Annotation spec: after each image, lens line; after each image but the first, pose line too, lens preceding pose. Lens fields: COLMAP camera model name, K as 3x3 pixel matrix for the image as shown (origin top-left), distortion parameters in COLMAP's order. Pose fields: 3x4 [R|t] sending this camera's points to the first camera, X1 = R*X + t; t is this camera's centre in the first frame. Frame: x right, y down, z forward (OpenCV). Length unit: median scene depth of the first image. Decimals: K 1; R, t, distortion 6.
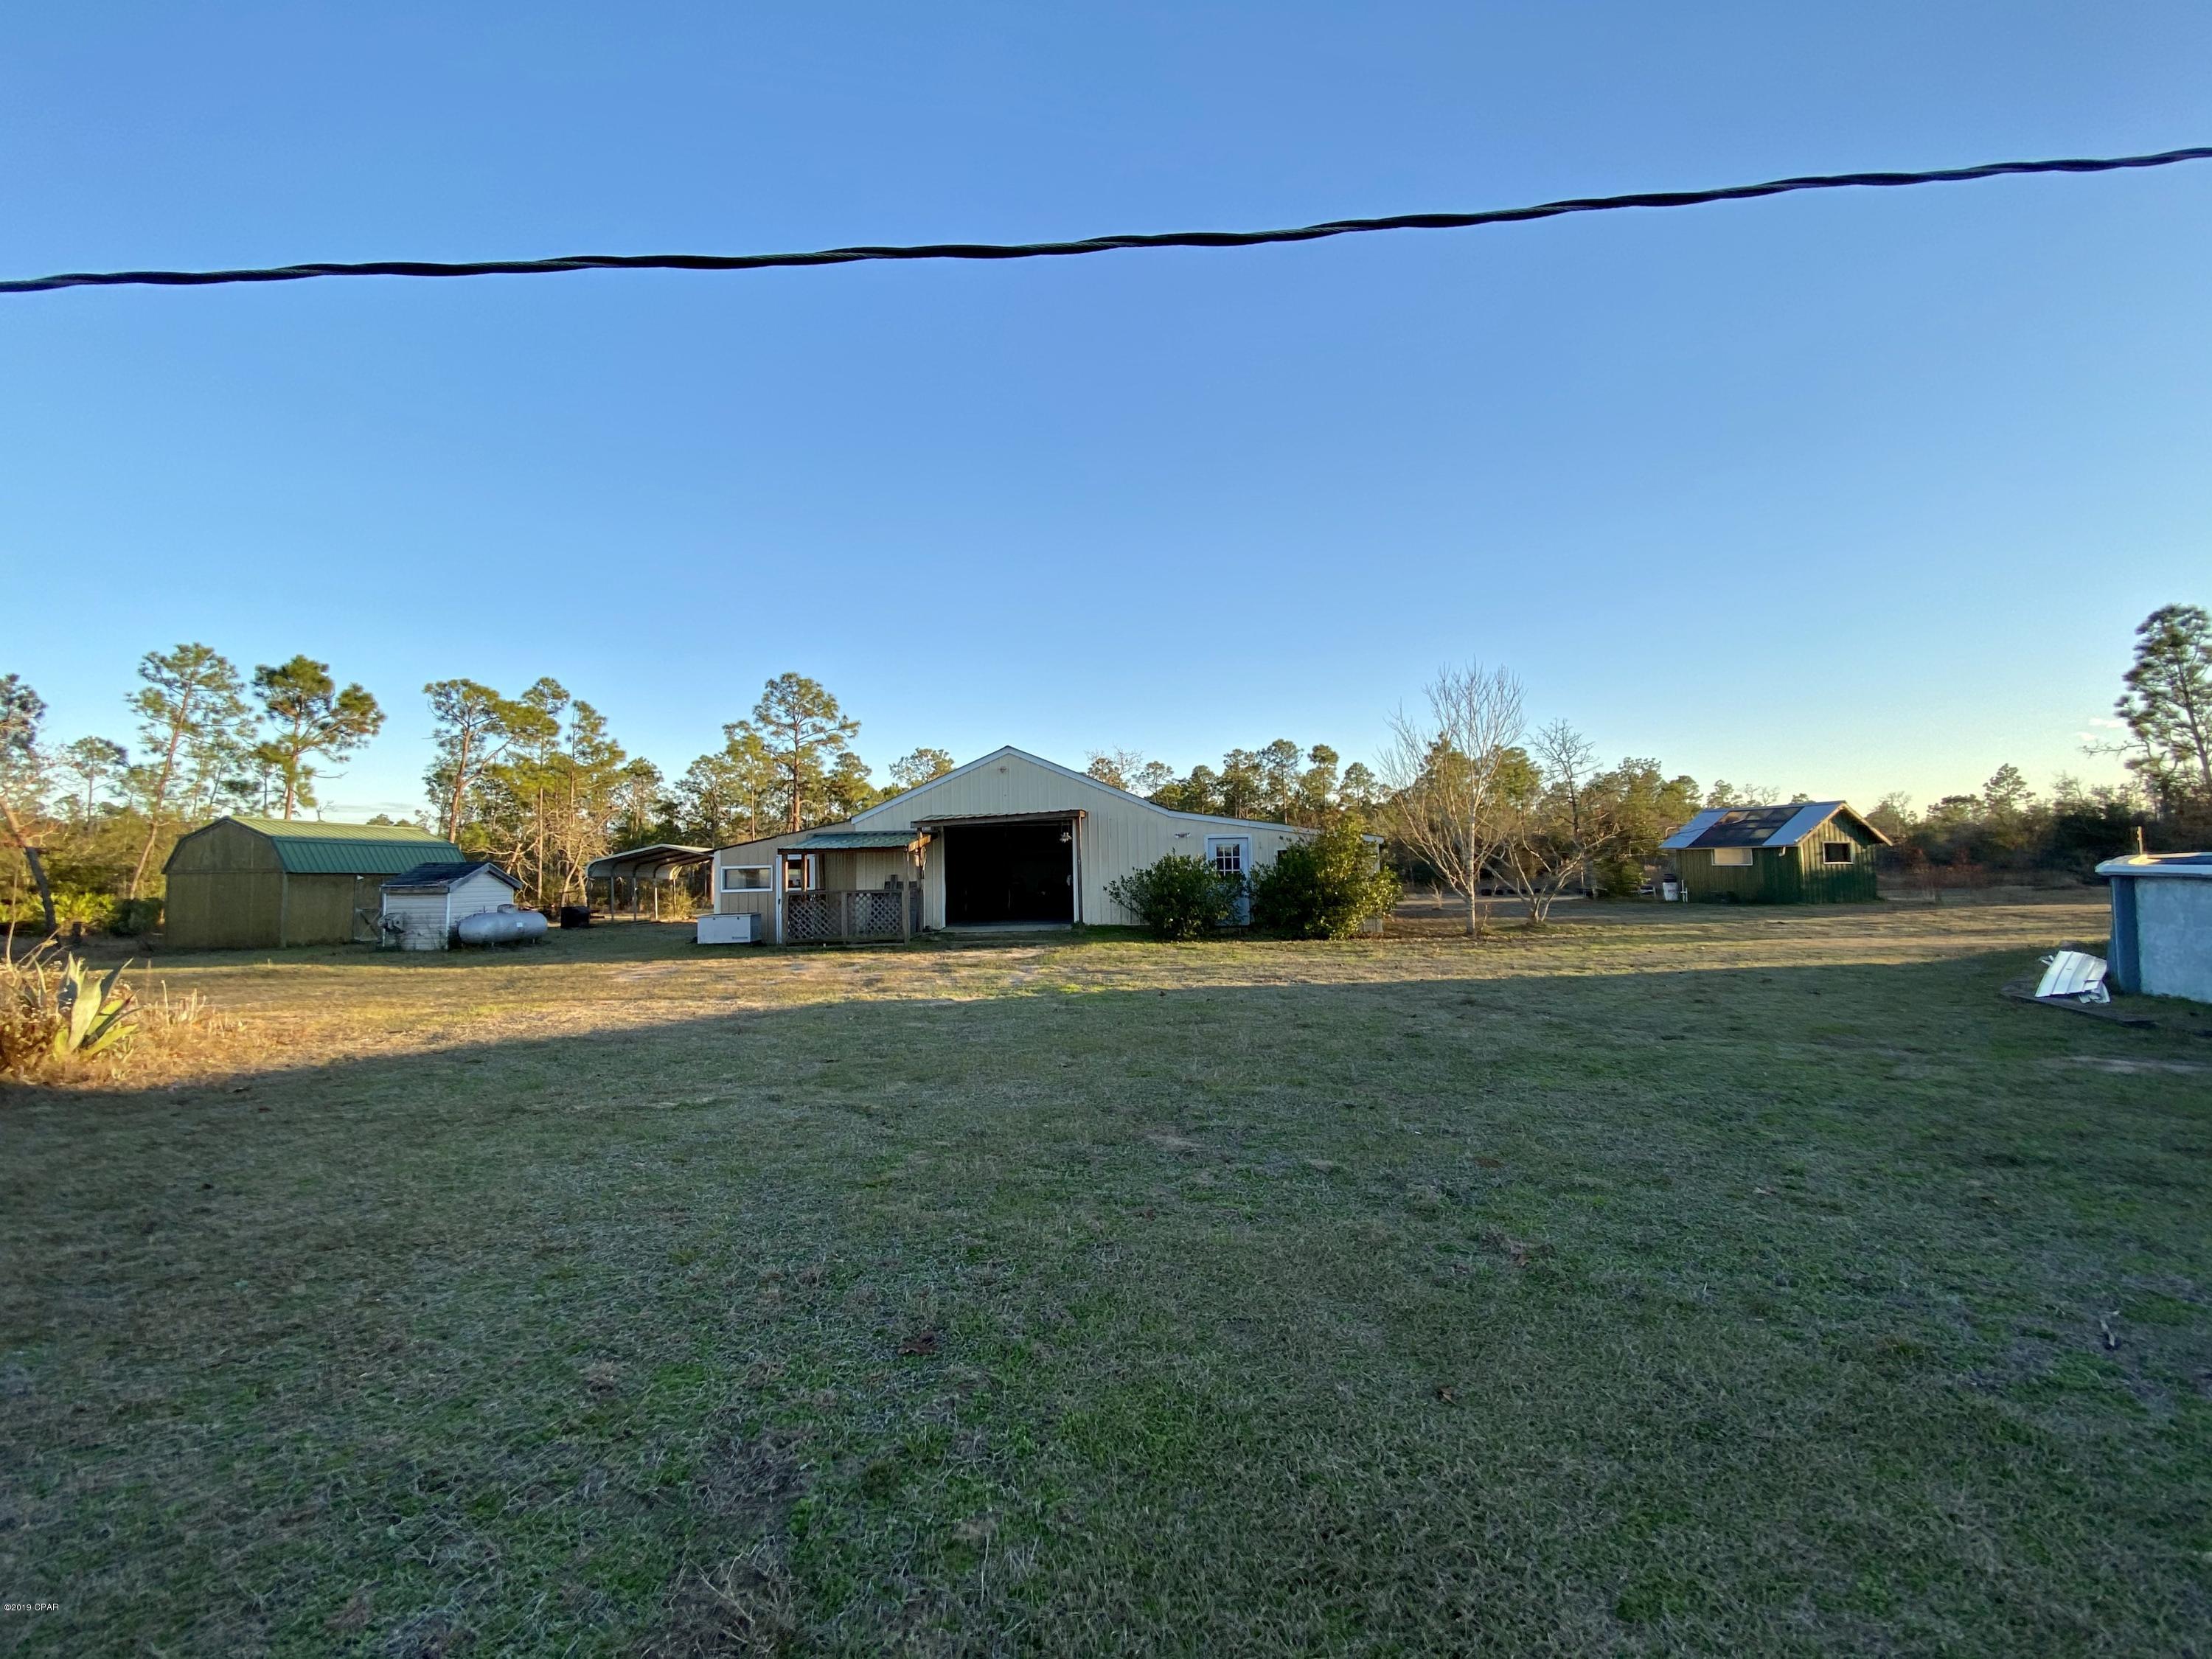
lens RADIAL K [[847.5, 0, 1082.9], [0, 847.5, 821.7], [0, 0, 1]] dist [-0.034144, -0.003711]
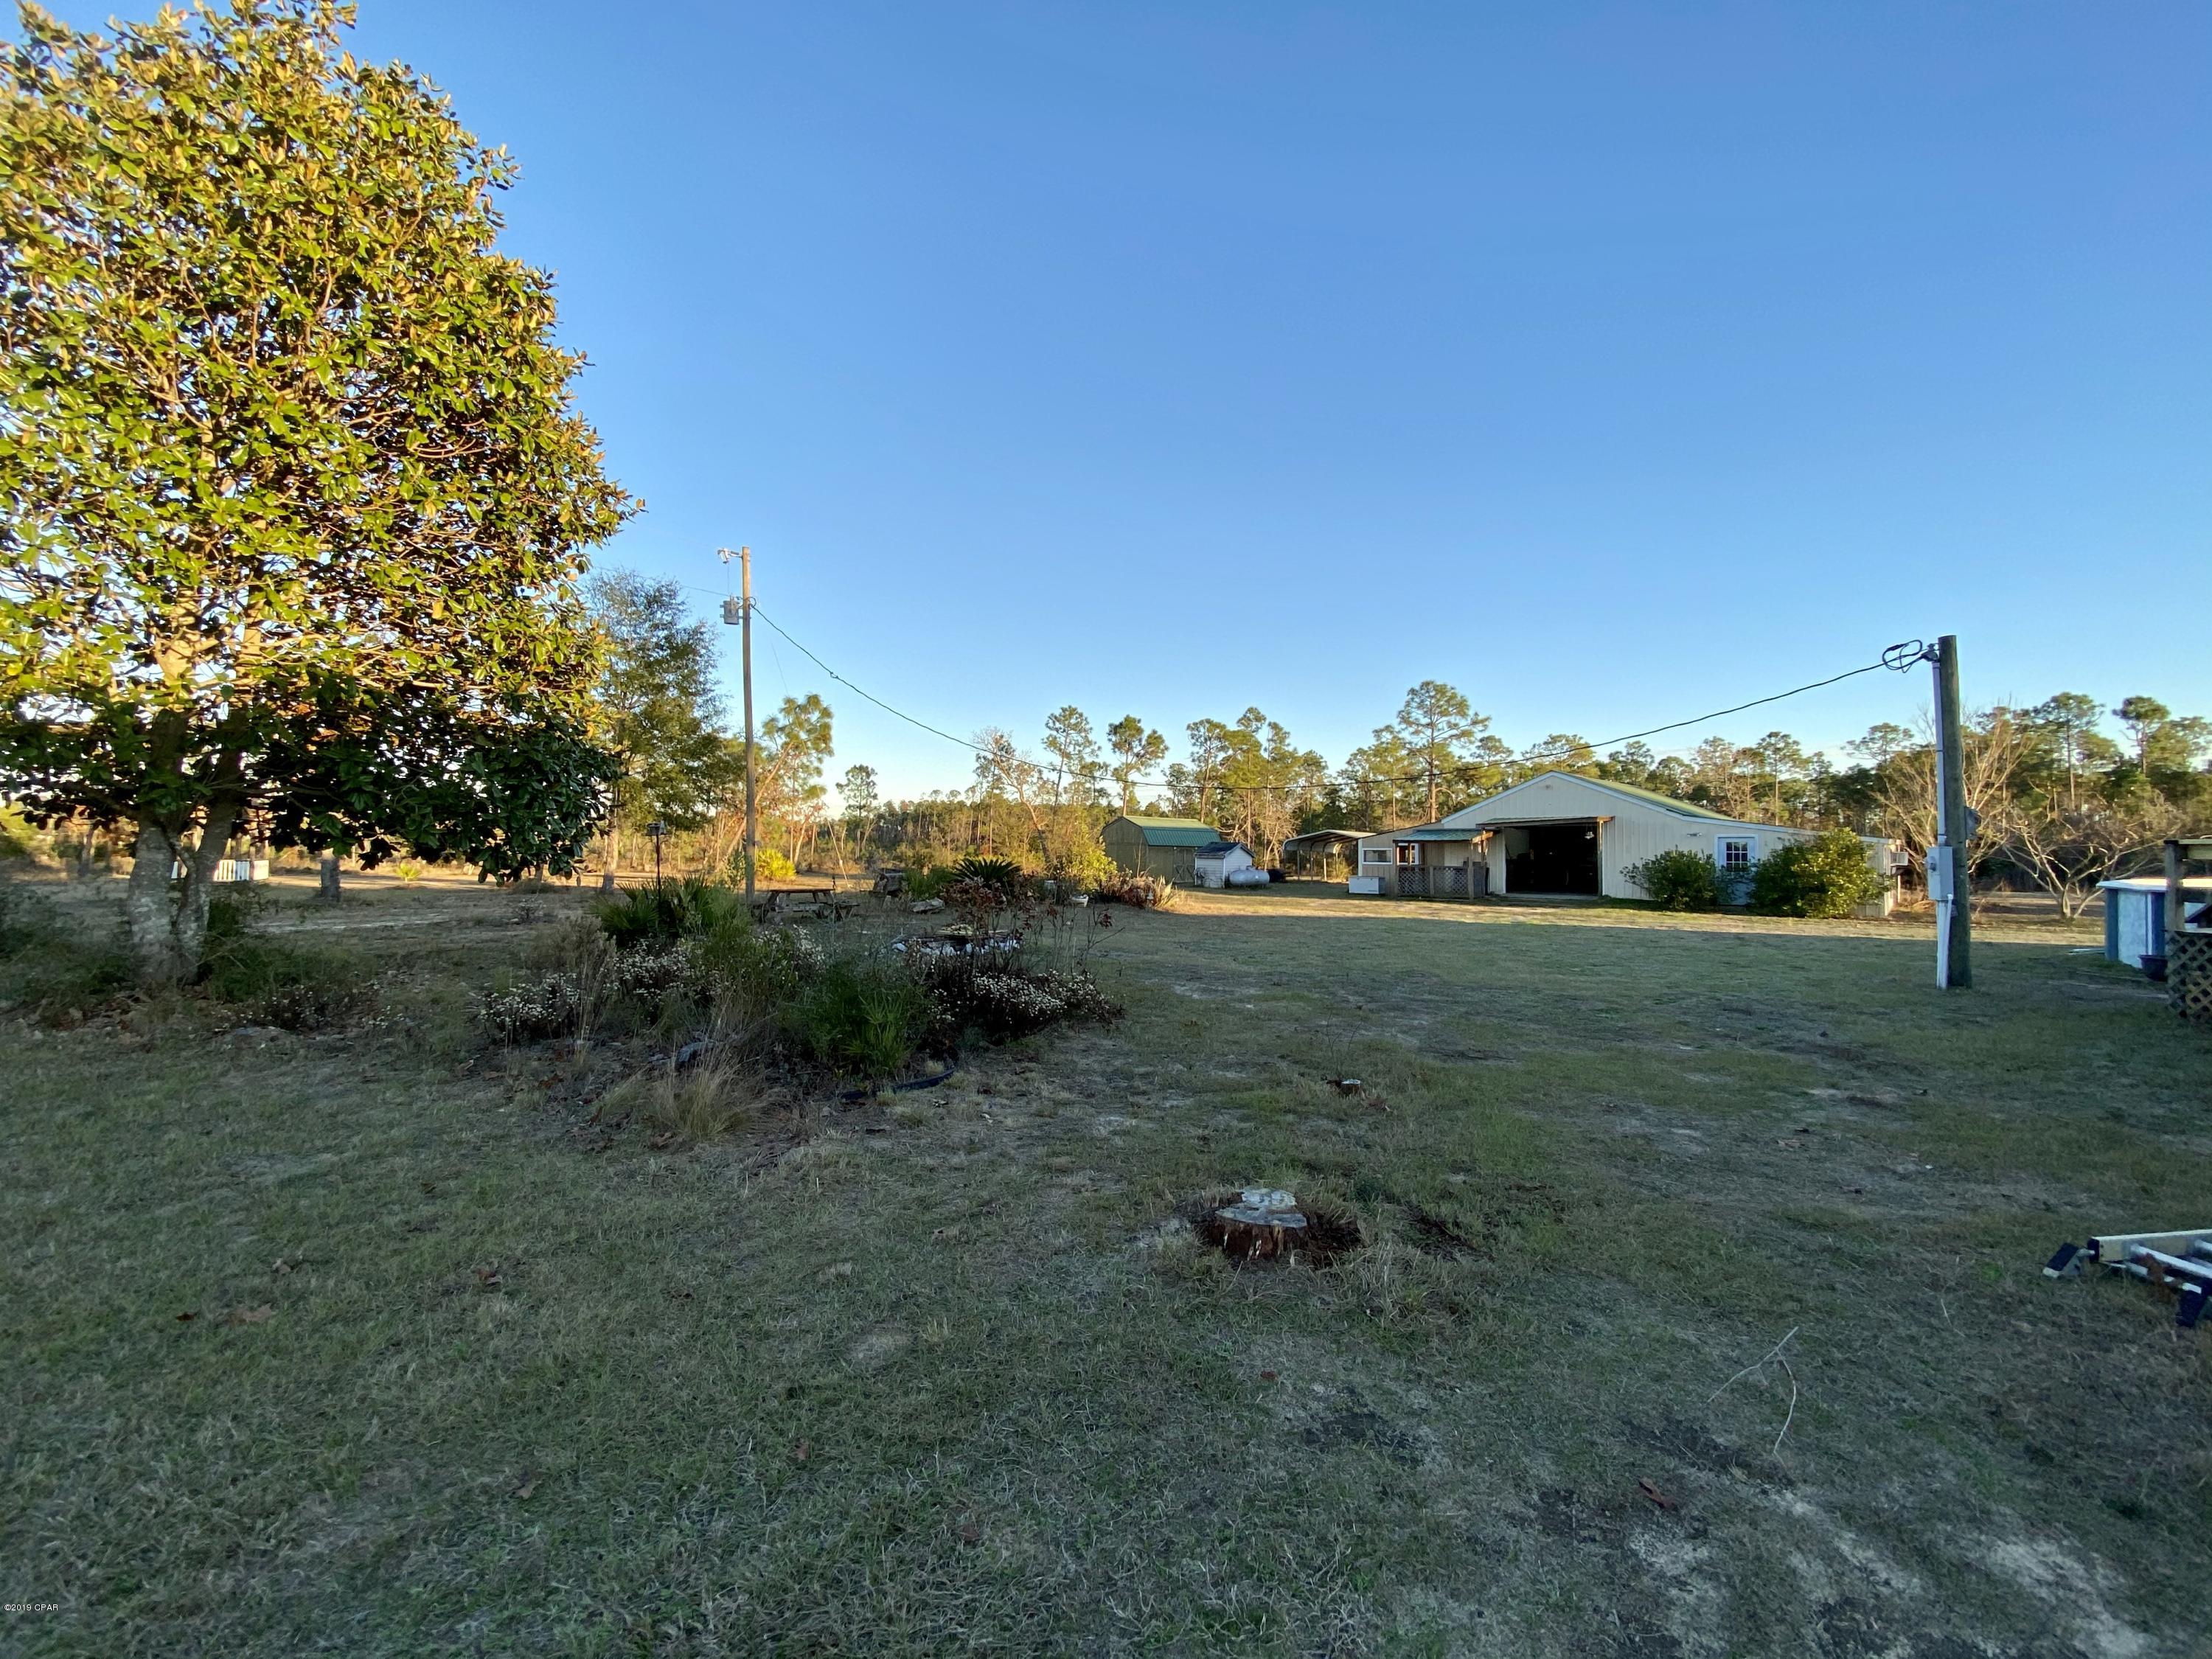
lens RADIAL K [[847.5, 0, 1129.3], [0, 847.5, 833.6], [0, 0, 1]] dist [-0.034144, -0.003711]
pose [[0.769307, 0.020141, -0.638562, 0.303944], [0.009373, 0.999040, 0.042802, -0.055394], [0.638811, -0.038913, 0.768379, -0.624125]]
